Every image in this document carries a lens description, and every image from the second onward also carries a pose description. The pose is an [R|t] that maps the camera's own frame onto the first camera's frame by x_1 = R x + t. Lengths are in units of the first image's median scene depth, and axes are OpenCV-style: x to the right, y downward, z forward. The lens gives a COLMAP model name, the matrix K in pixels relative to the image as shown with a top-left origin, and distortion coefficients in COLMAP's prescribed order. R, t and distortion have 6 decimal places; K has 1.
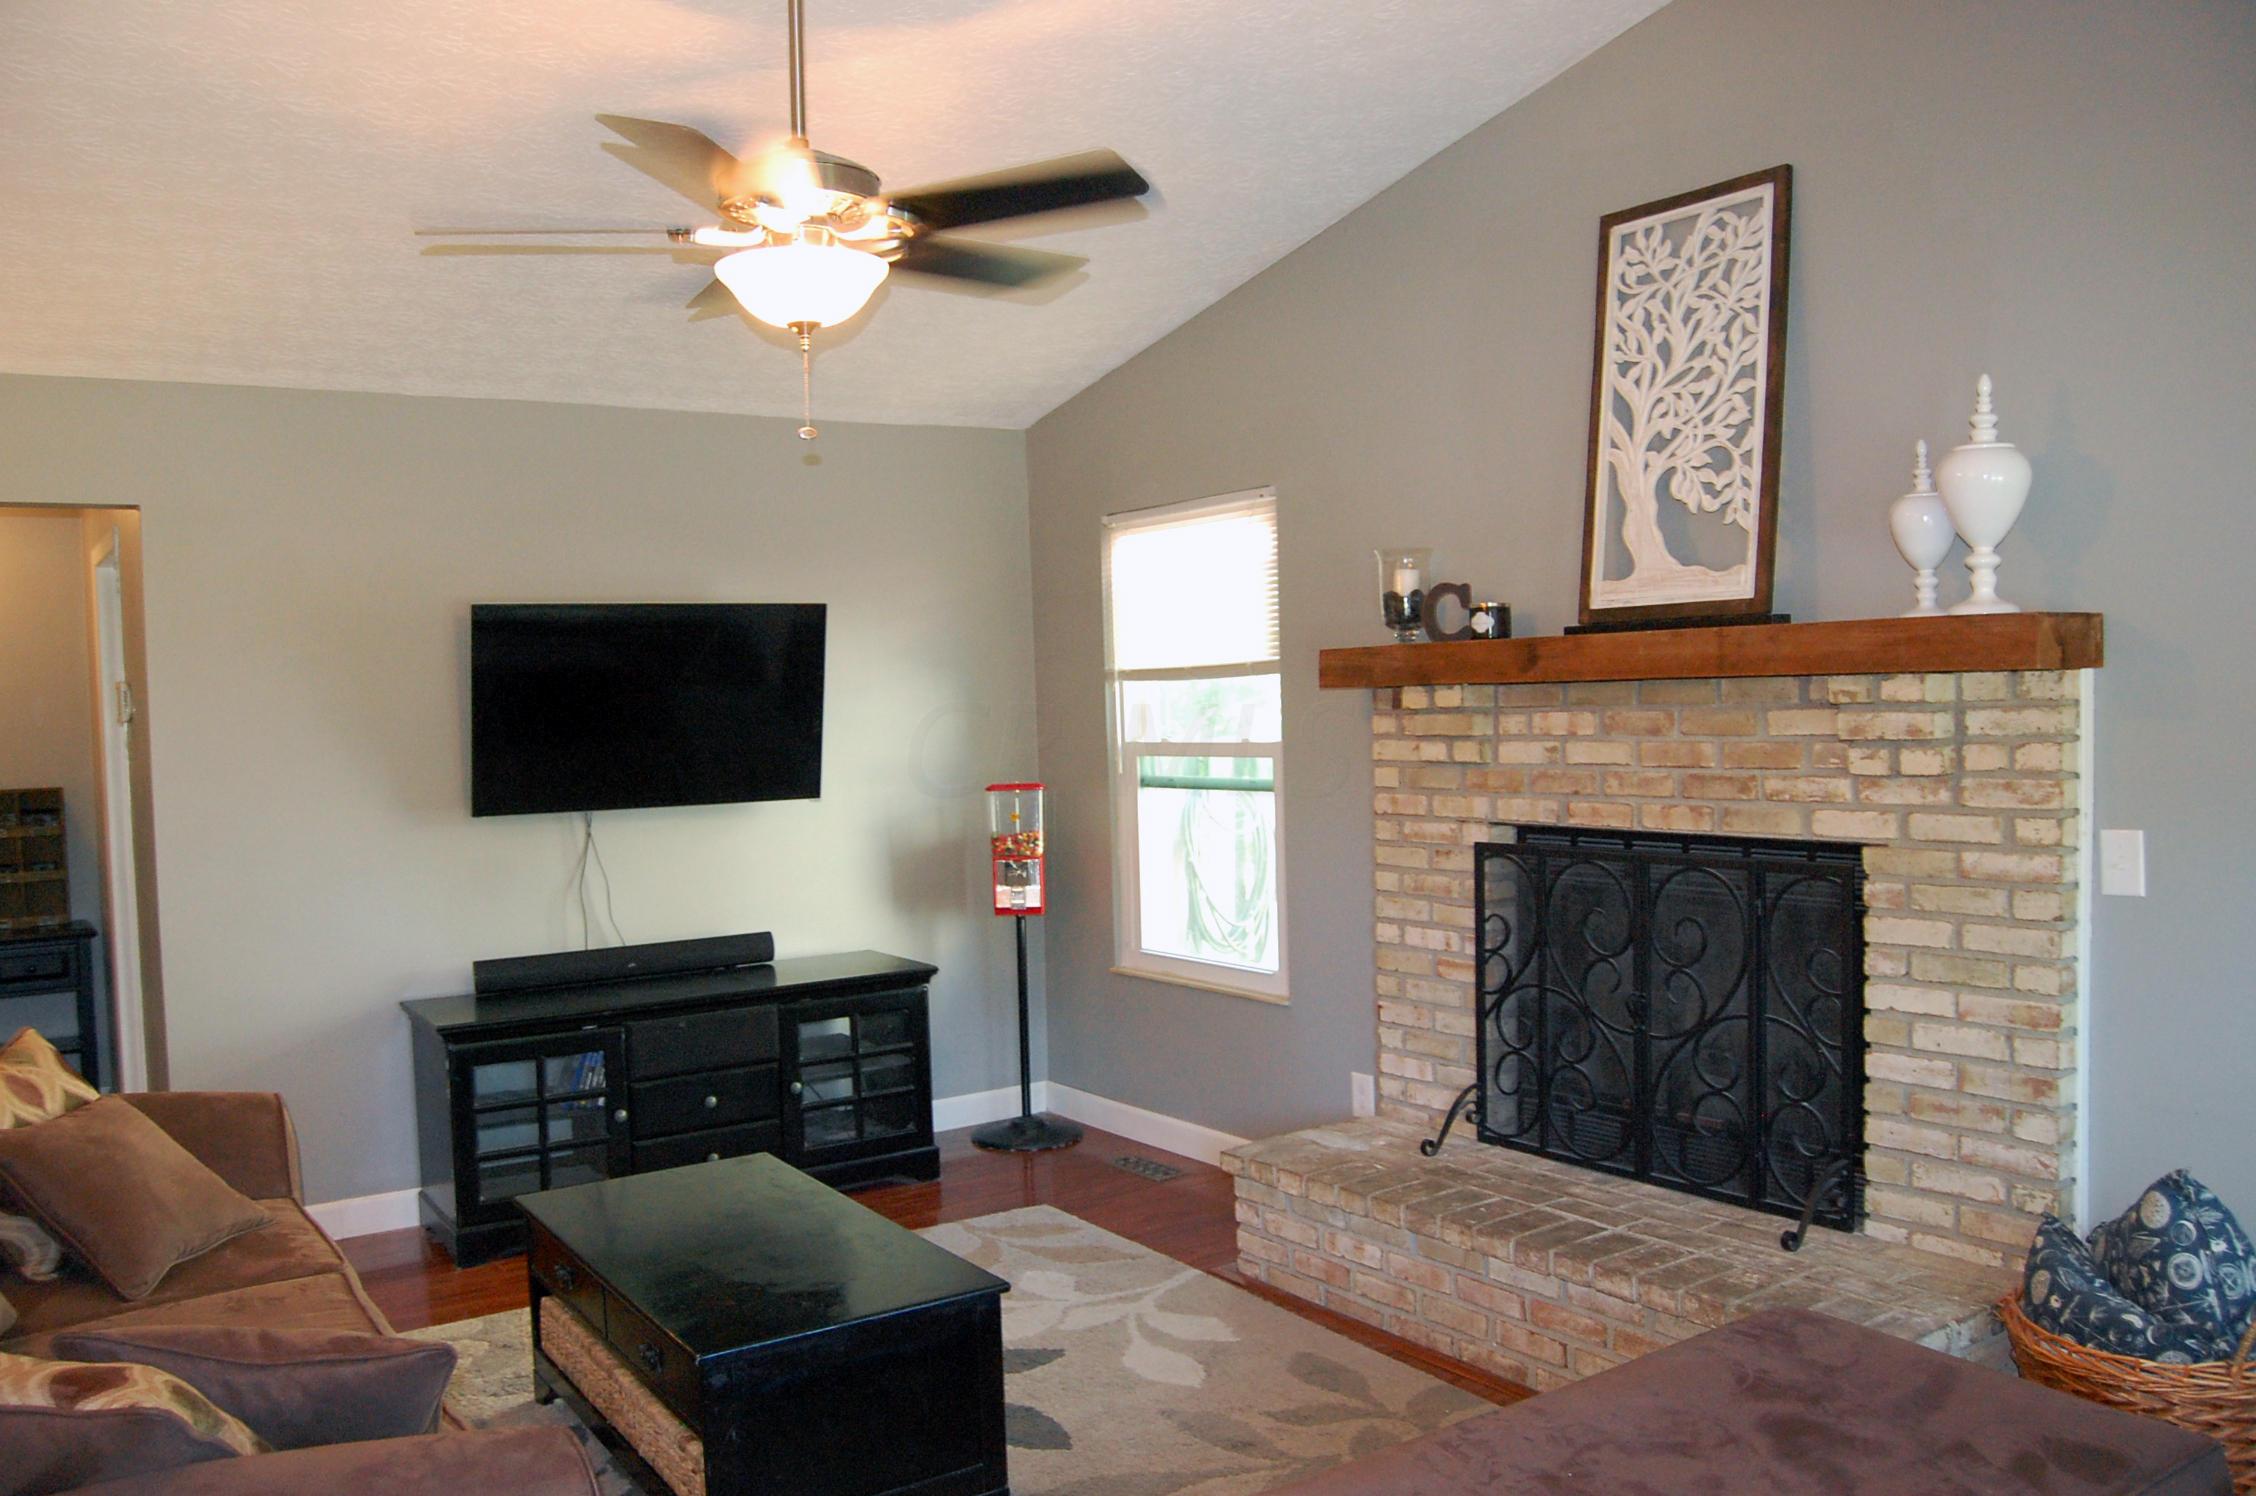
lens RADIAL K [[1753.1, 0, 1132.5], [0, 1753.1, 753.7], [0, 0, 1]] dist [-0.101791, 0.047906]
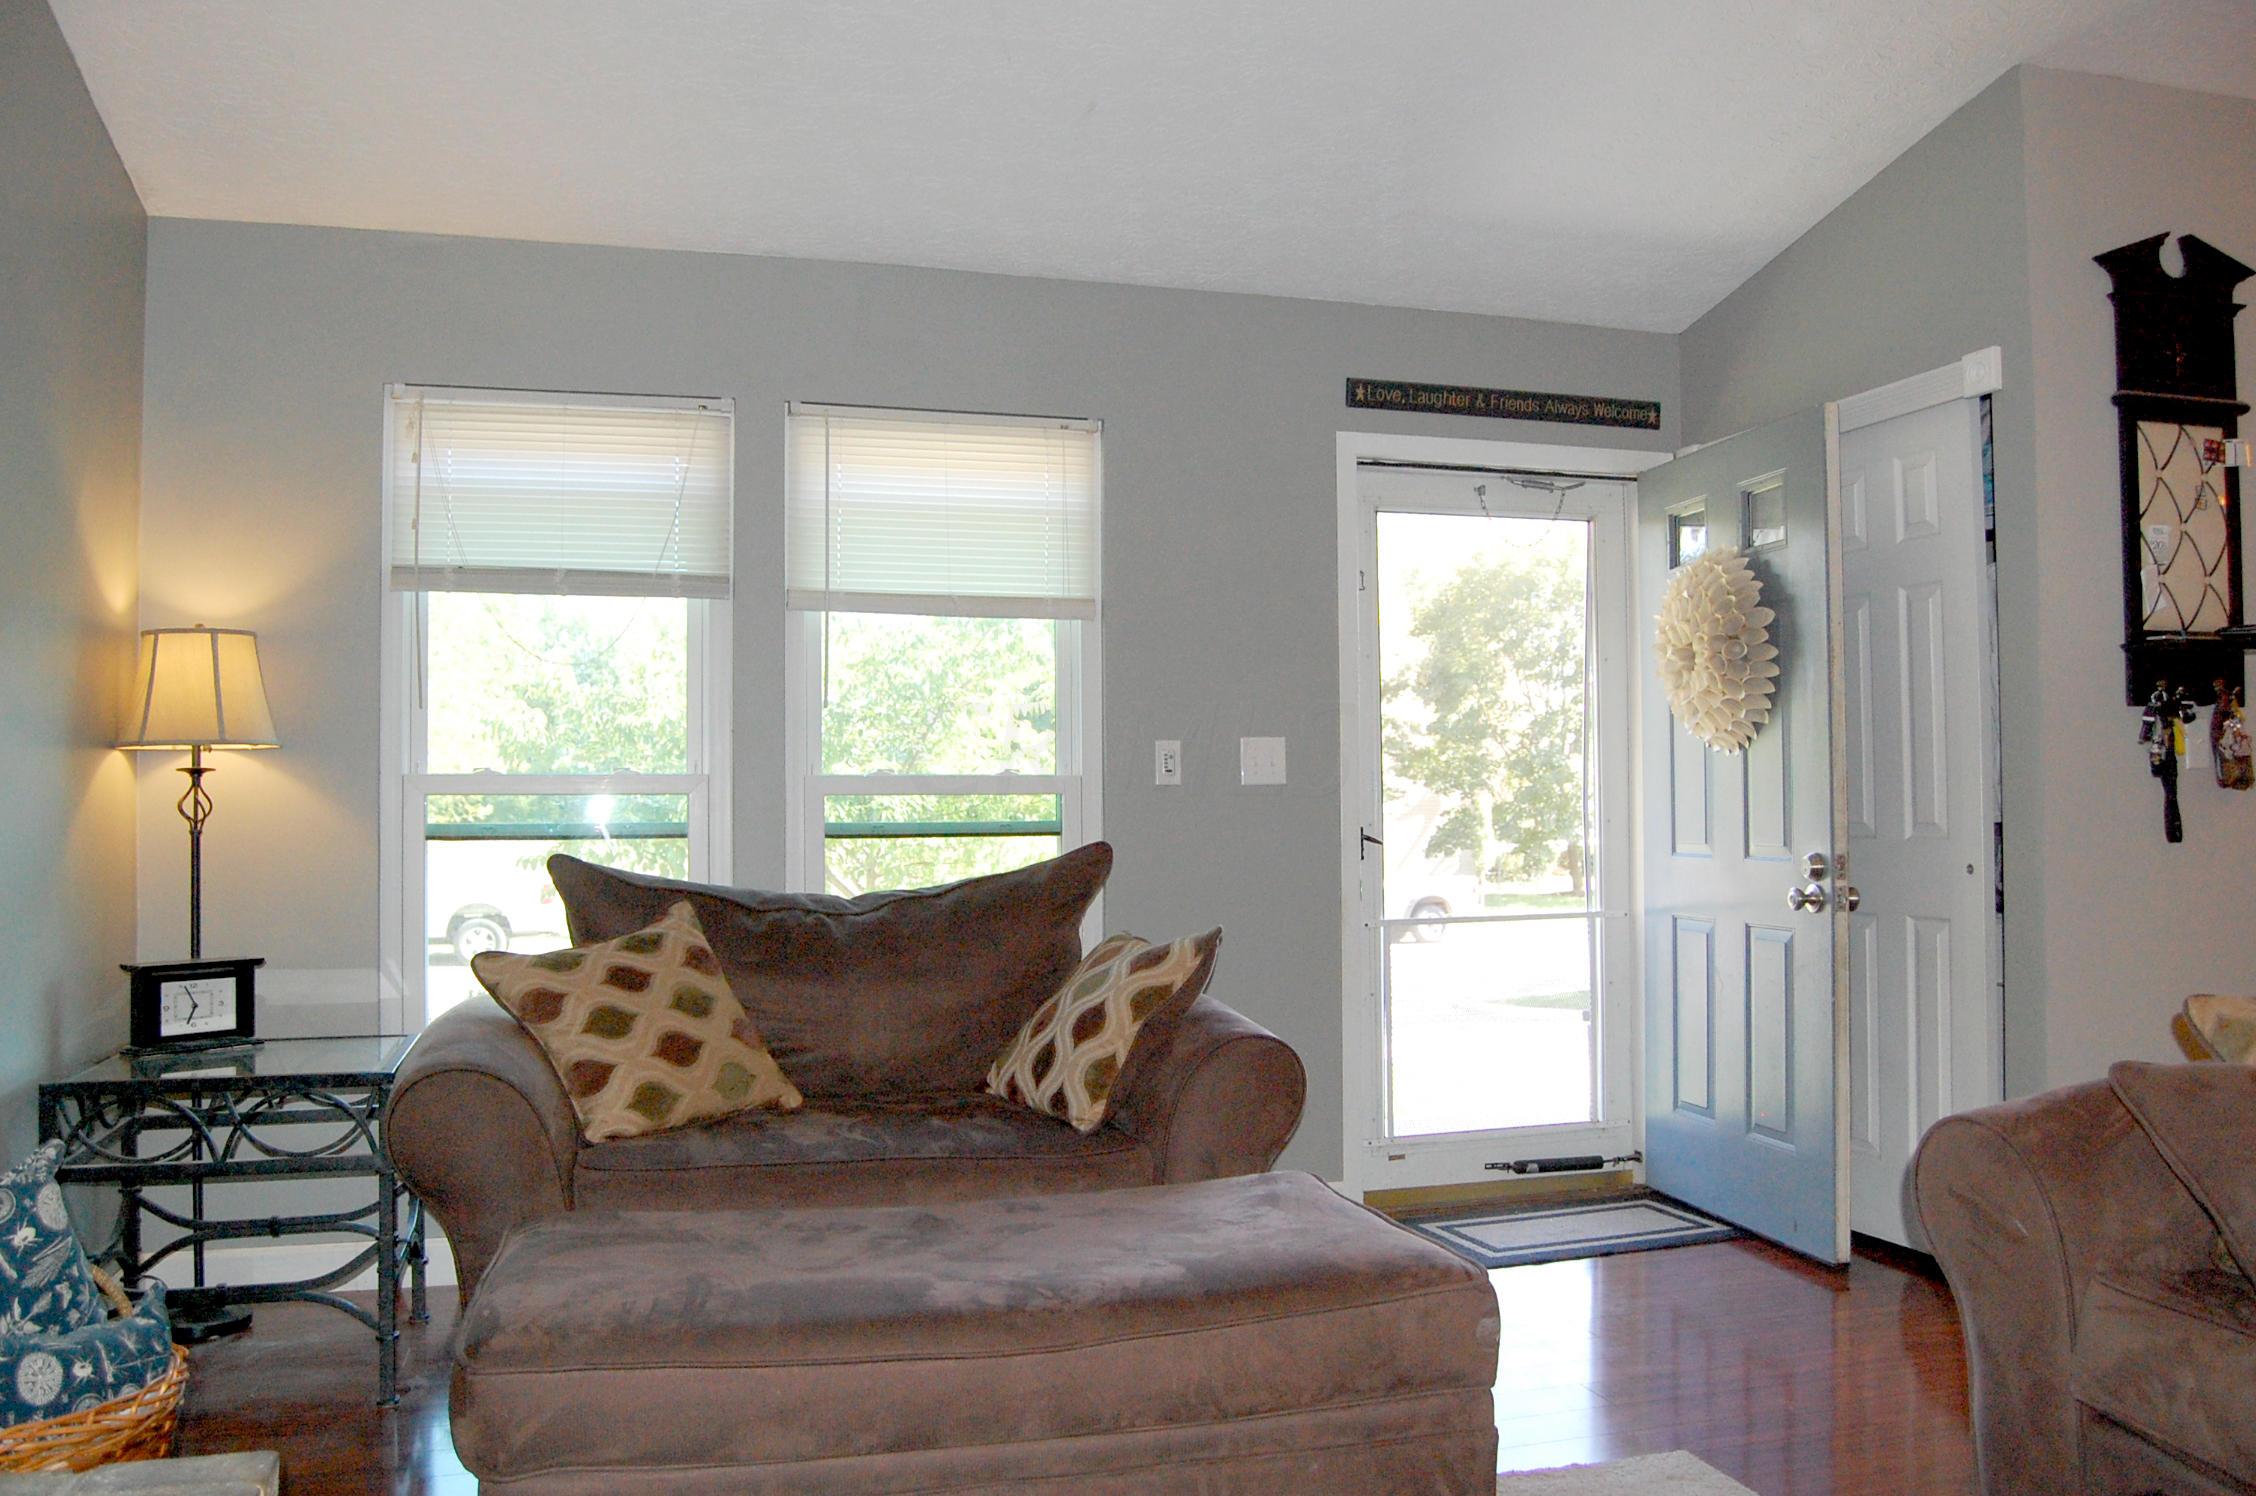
lens RADIAL K [[1753.1, 0, 1115.6], [0, 1753.1, 767.3], [0, 0, 1]] dist [-0.101791, 0.047906]
pose [[-0.946938, 0.044909, 0.318263, -0.080150], [0.046707, 0.998907, -0.001984, 0.069197], [-0.318004, 0.012986, -0.948000, 1.161148]]
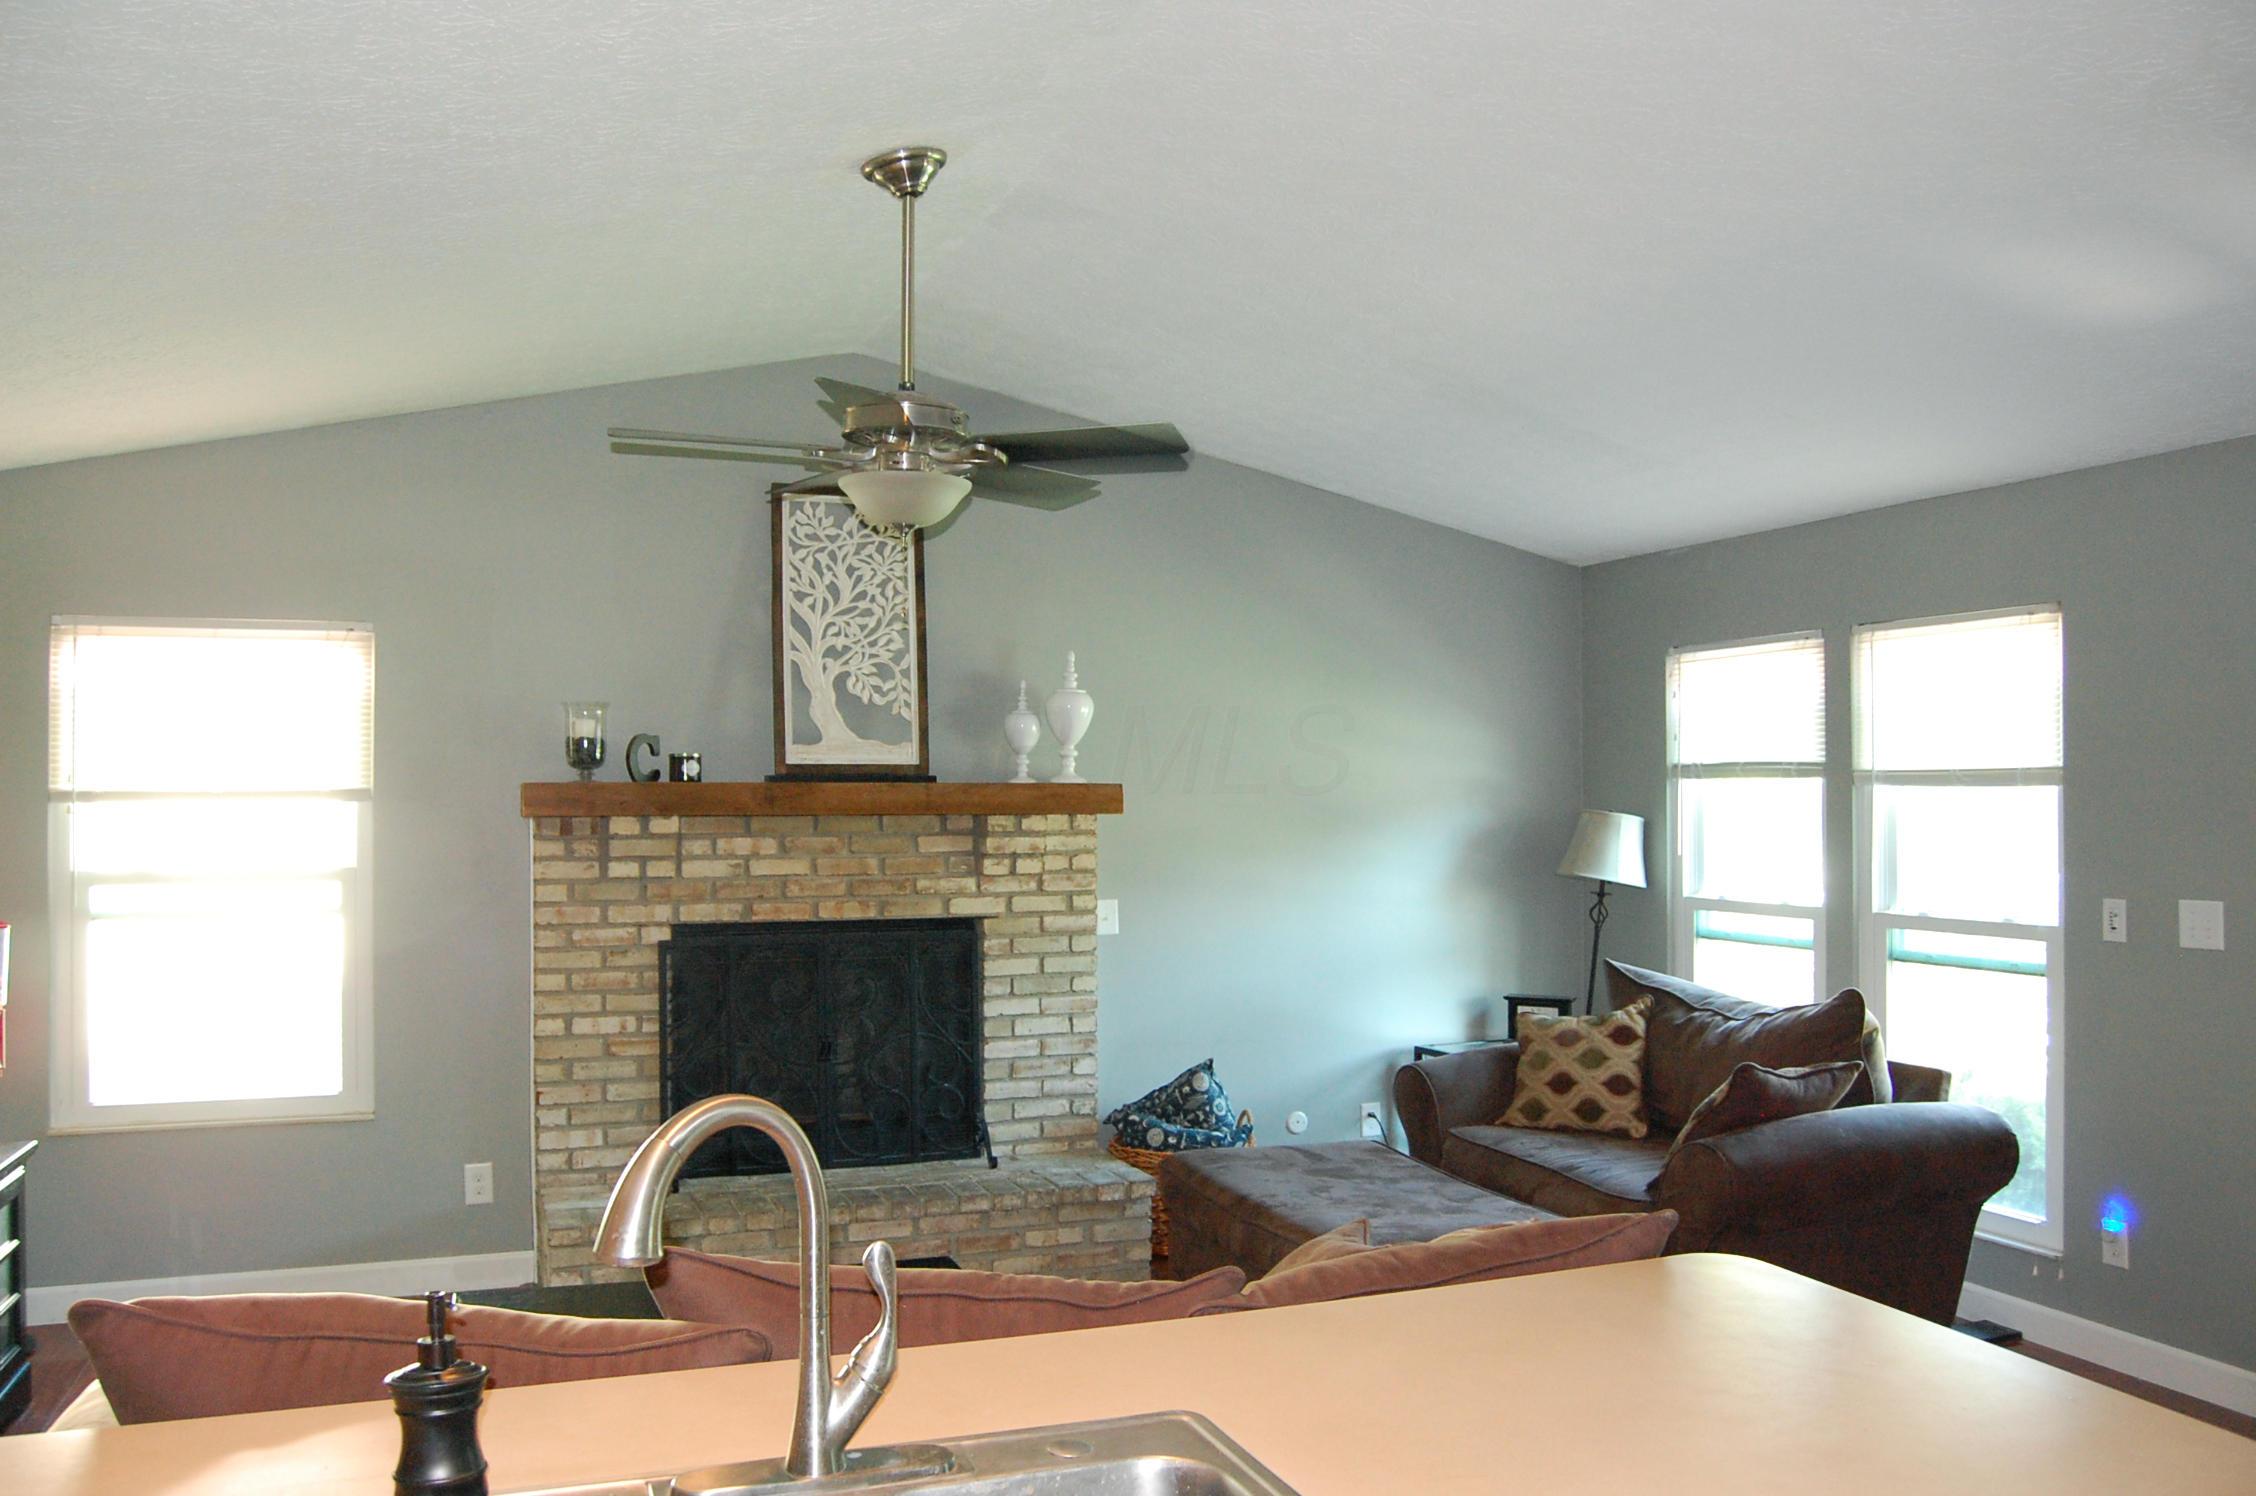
lens RADIAL K [[1753.1, 0, 1116.6], [0, 1753.1, 750.5], [0, 0, 1]] dist [-0.101791, 0.047906]
pose [[0.249546, 0.053761, 0.966870, -1.080432], [0.027612, 0.997657, -0.062599, 0.001415], [-0.967969, 0.042319, 0.247476, 0.416241]]
